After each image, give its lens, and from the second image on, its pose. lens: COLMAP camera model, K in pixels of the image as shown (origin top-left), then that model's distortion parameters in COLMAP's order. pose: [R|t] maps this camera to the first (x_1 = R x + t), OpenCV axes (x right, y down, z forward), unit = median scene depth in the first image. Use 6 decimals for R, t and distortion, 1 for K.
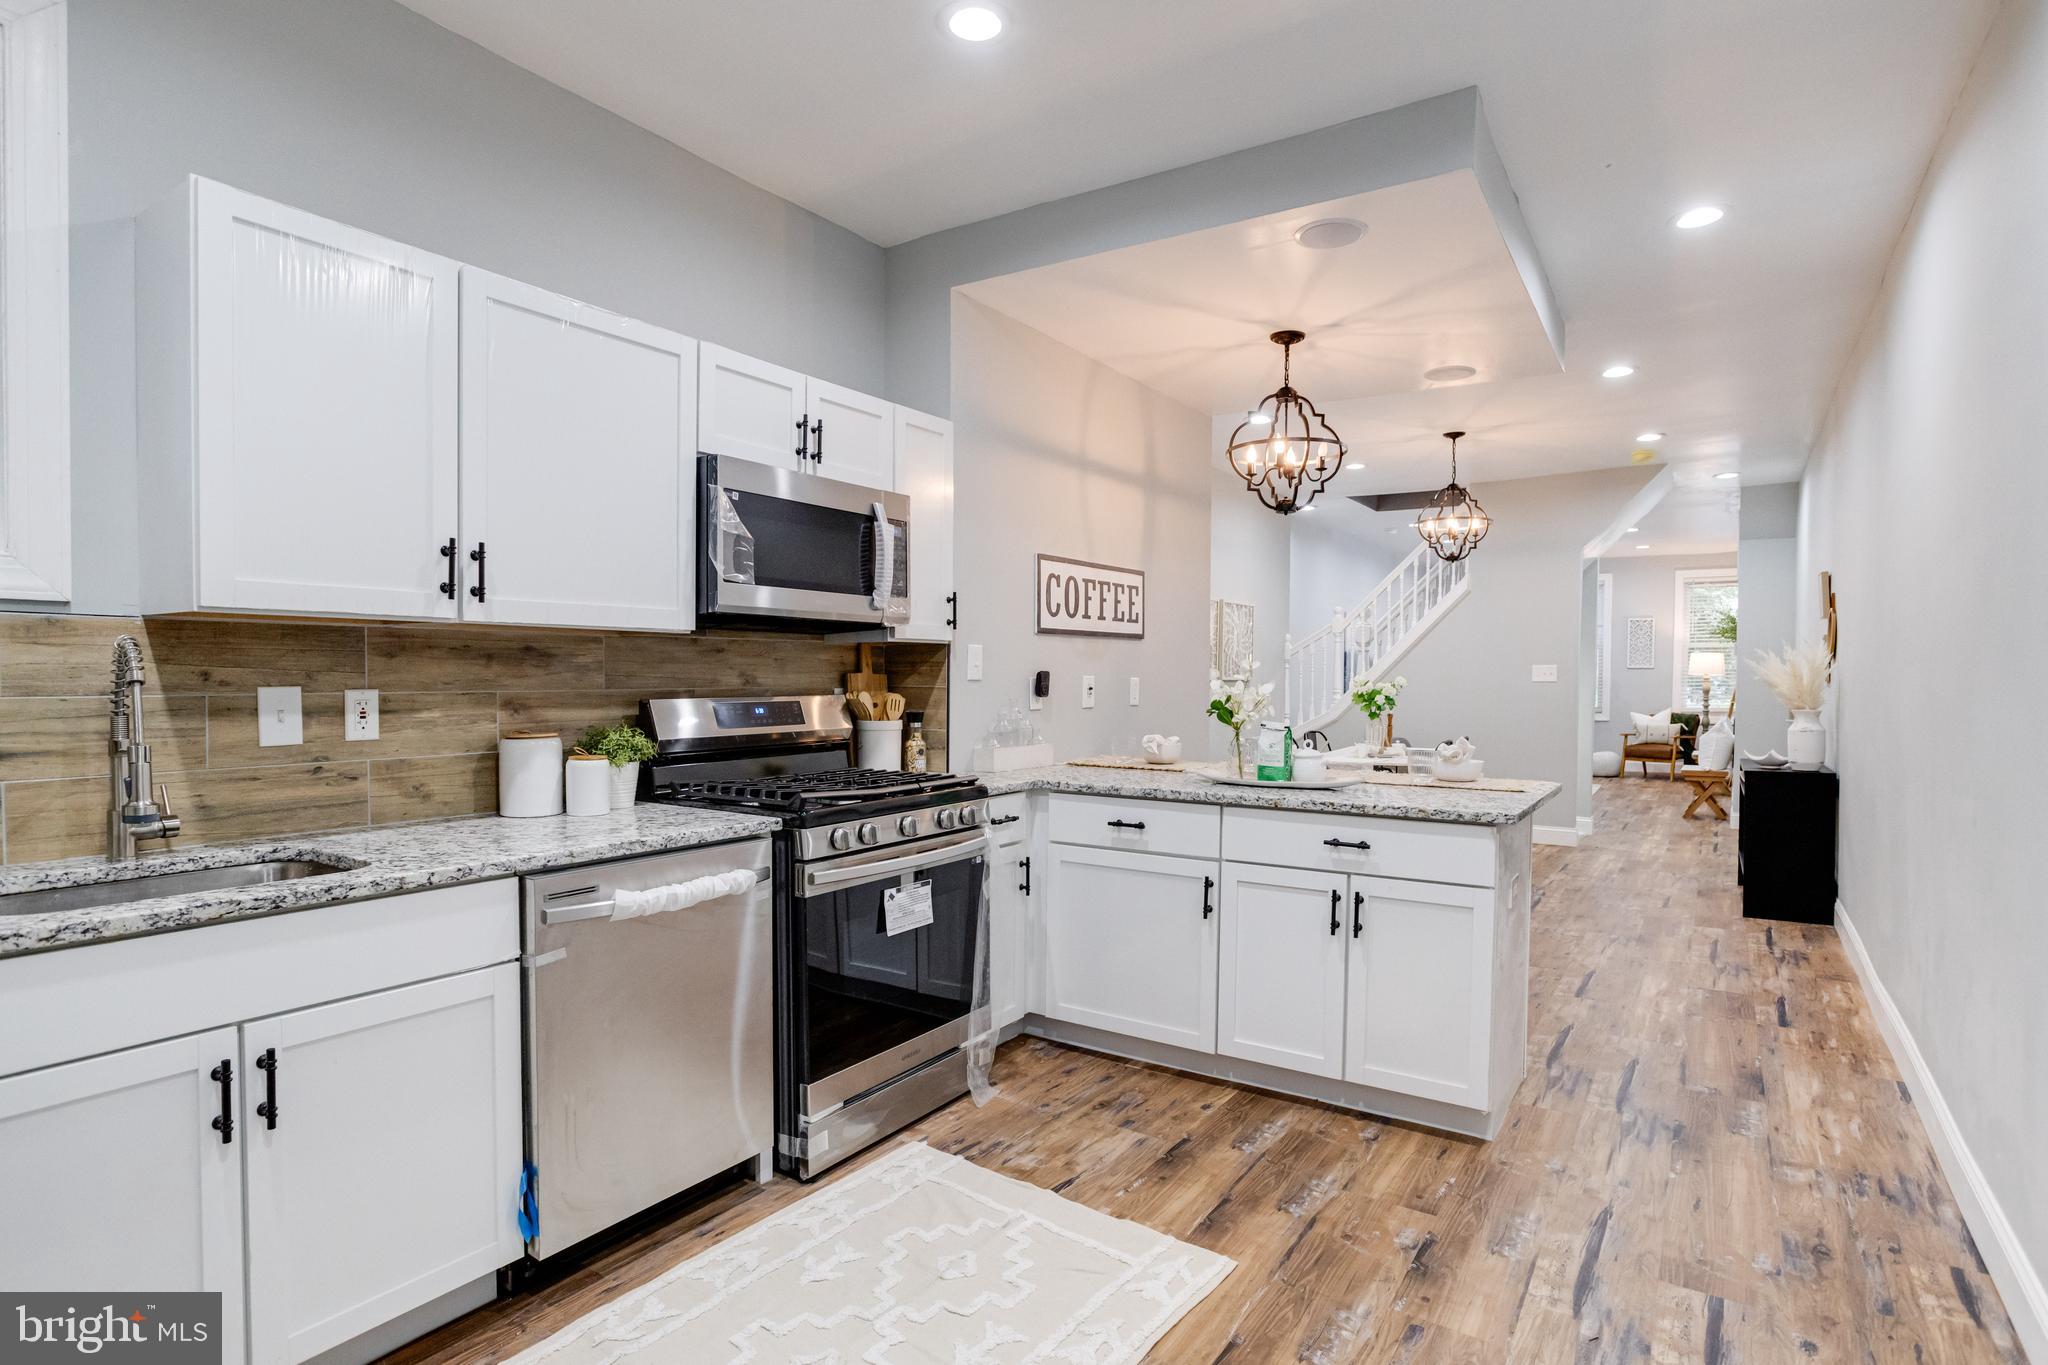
lens RADIAL K [[1048.7, 0, 1025.6], [0, 1048.7, 700.1], [0, 0, 1]] dist [-0.045484, 0.022993]
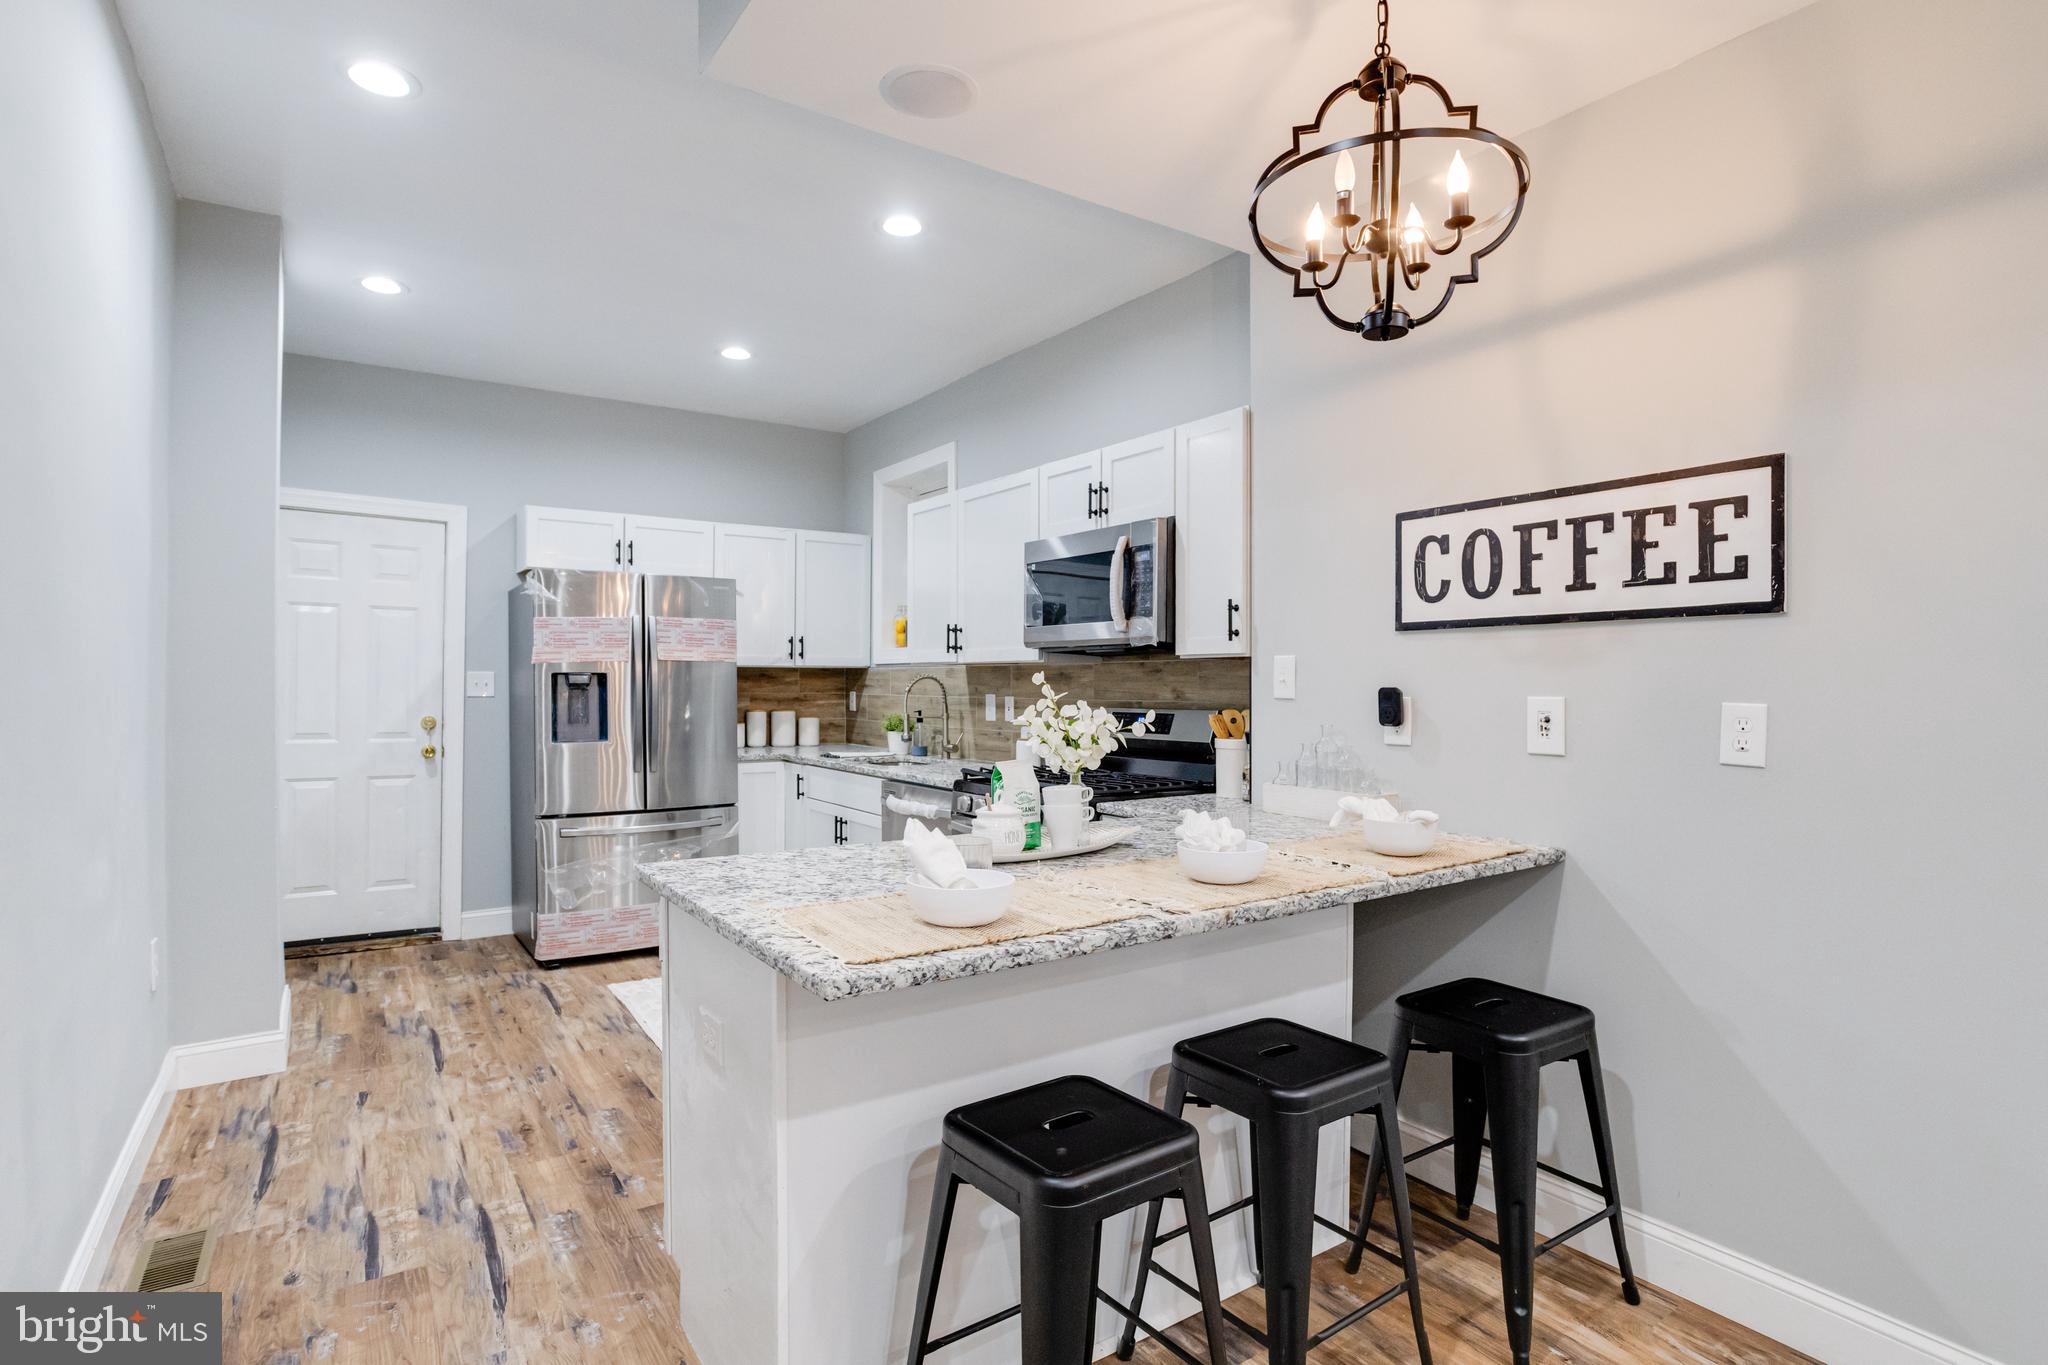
lens RADIAL K [[1034.6, 0, 1024.0], [0, 1034.6, 682.5], [0, 0, 1]] dist [-0.054948, 0.020859]
pose [[-0.373568, -0.006747, -0.927578, 0.655855], [-0.028998, 0.999570, 0.004408, -0.024810], [0.927150, 0.028545, -0.373602, 0.942450]]
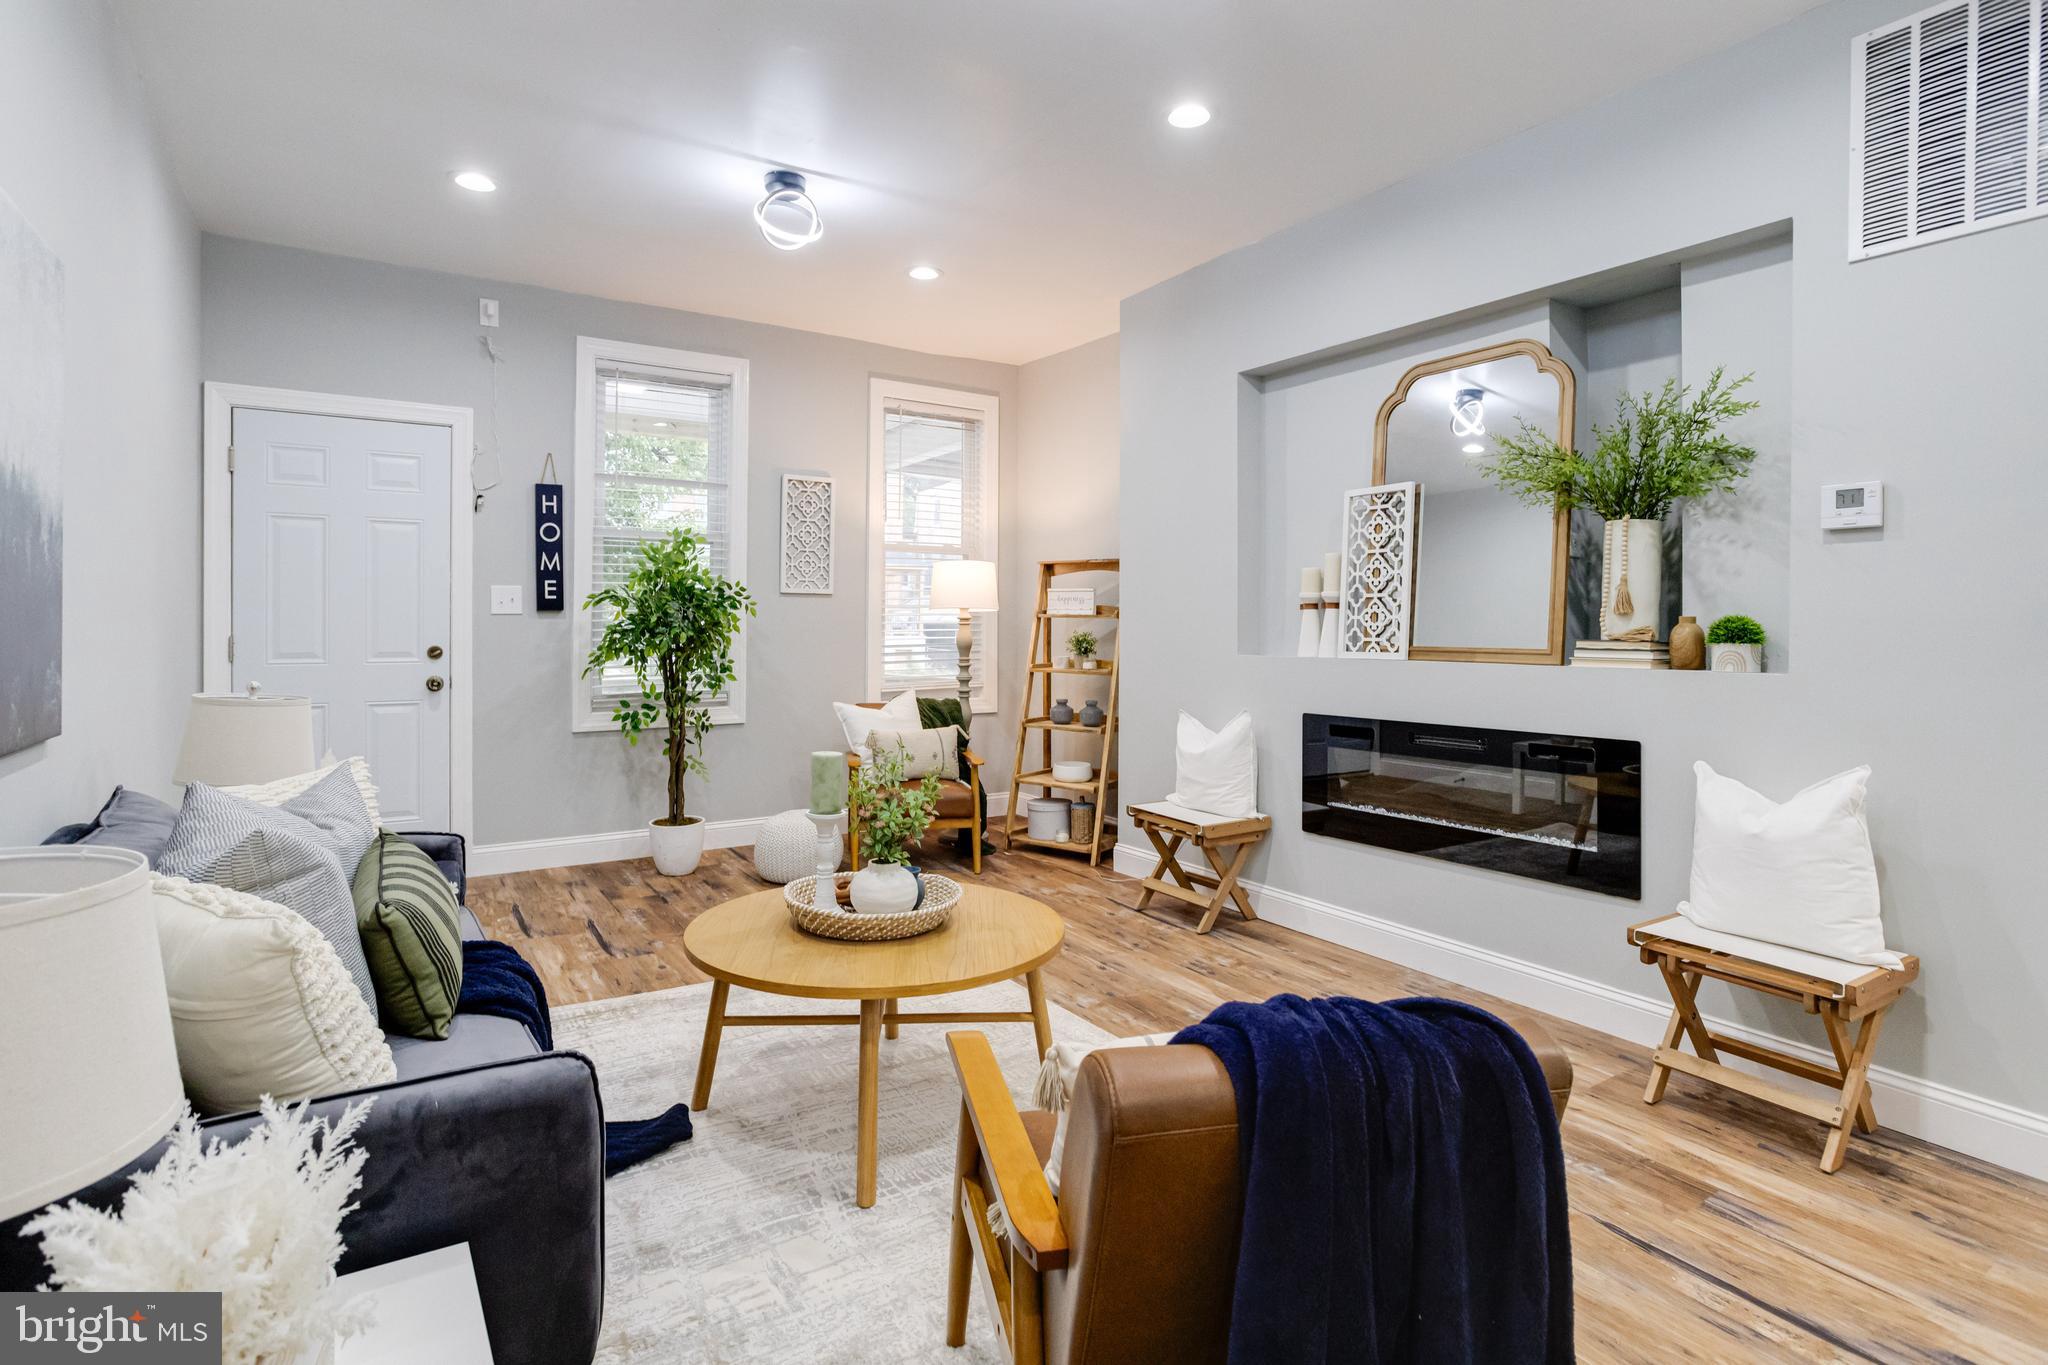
lens RADIAL K [[1025.5, 0, 1020.6], [0, 1025.5, 642.4], [0, 0, 1]] dist [-0.047035, 0.021517]
pose [[0.388438, -0.015817, 0.921339, 0.721675], [0.019391, 0.999772, 0.008988, -0.039755], [-0.921271, 0.014374, 0.388656, 2.276200]]
